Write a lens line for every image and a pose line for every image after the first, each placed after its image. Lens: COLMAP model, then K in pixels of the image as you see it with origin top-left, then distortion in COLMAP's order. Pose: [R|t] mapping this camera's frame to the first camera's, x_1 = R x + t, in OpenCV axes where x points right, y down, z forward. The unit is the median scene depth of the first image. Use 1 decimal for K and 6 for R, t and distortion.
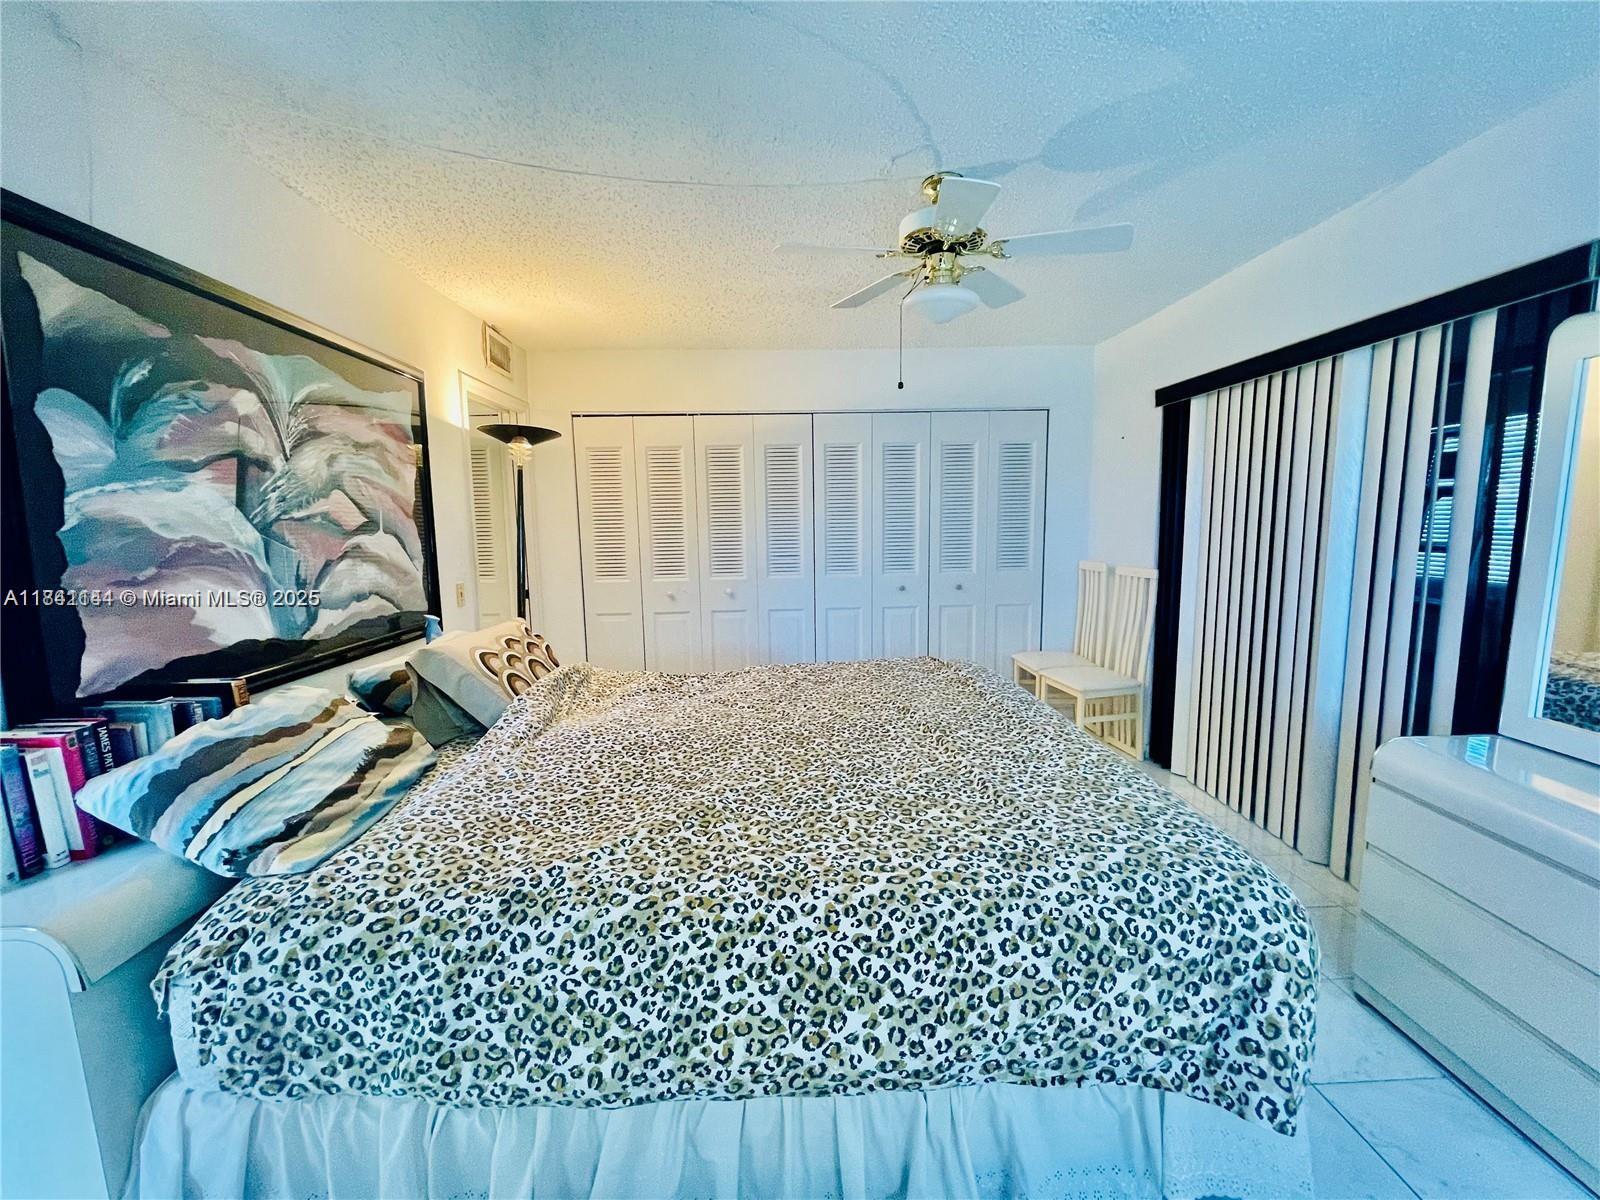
lens RADIAL K [[643.9, 0, 801.6], [0, 643.9, 601.8], [0, 0, 1]] dist [-0.004383, 0.000985]
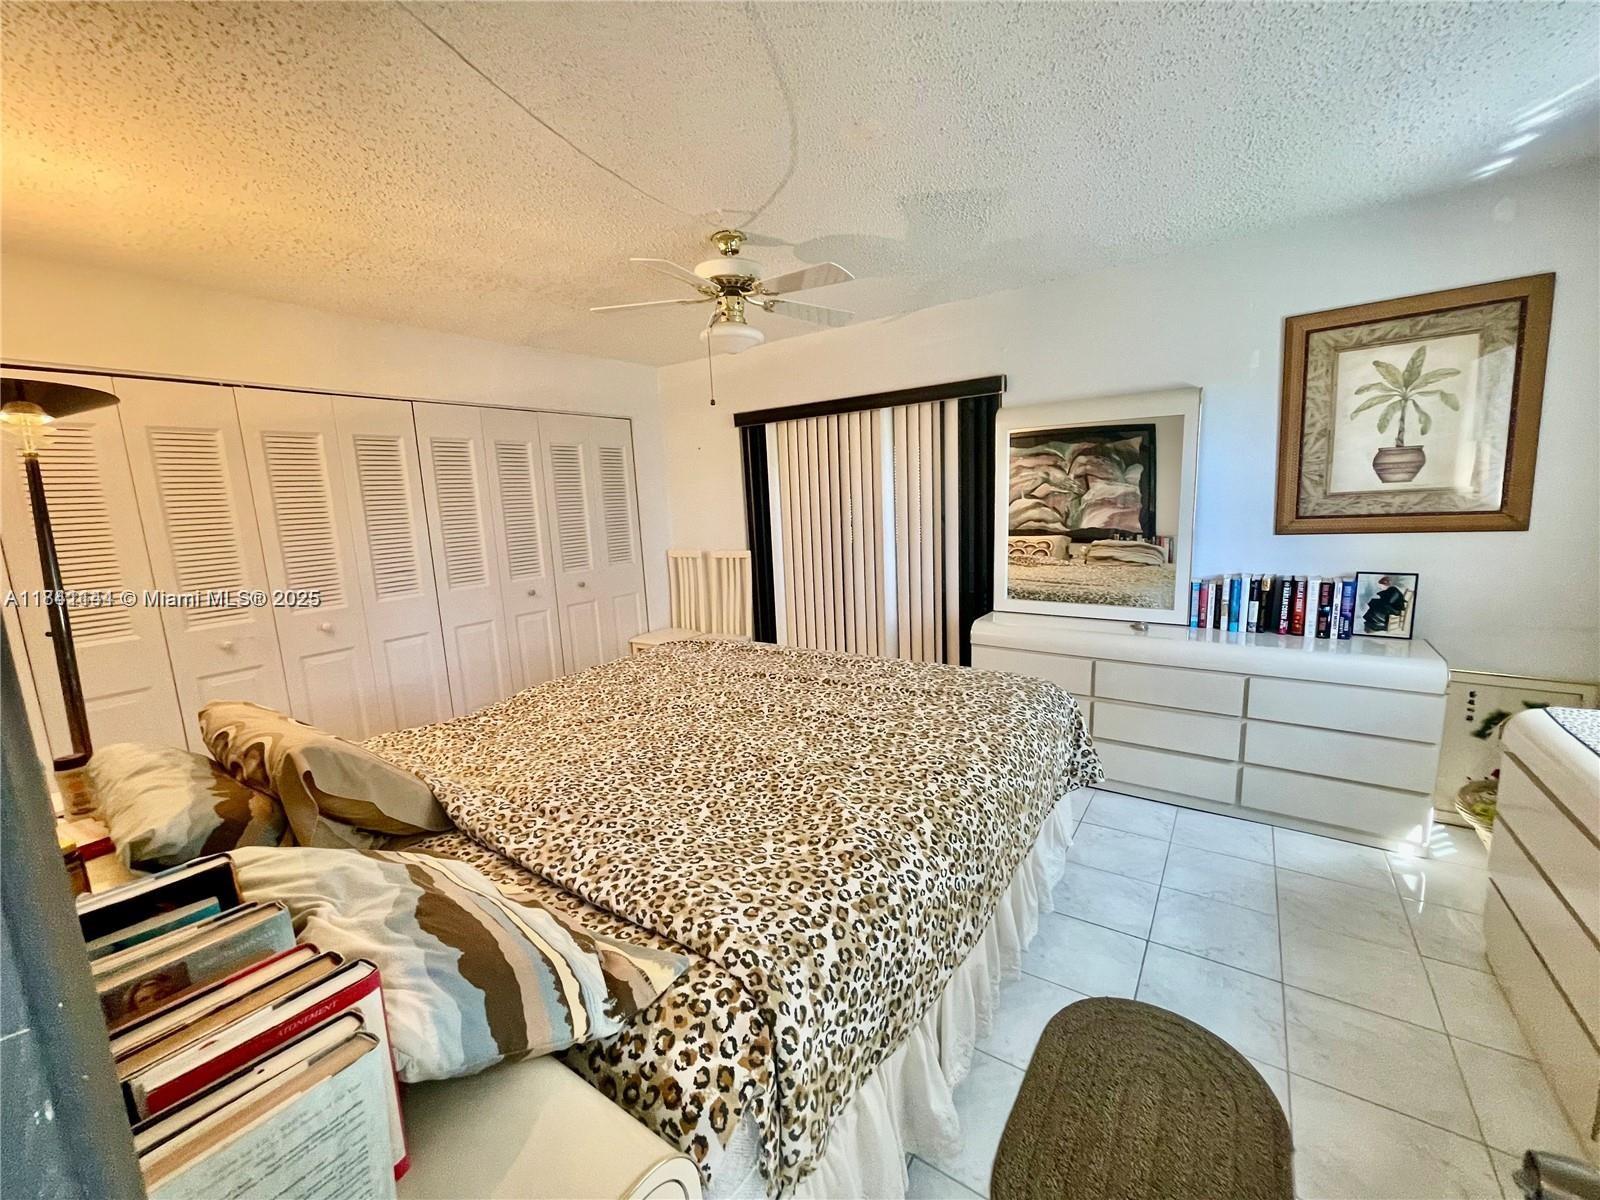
lens RADIAL K [[643.9, 0, 795.8], [0, 643.9, 595.1], [0, 0, 1]] dist [-0.004383, 0.000985]
pose [[0.597533, -0.132647, 0.790797, -0.711461], [0.138519, 0.988471, 0.061138, -0.042970], [-0.789789, 0.073009, 0.609018, 0.201166]]
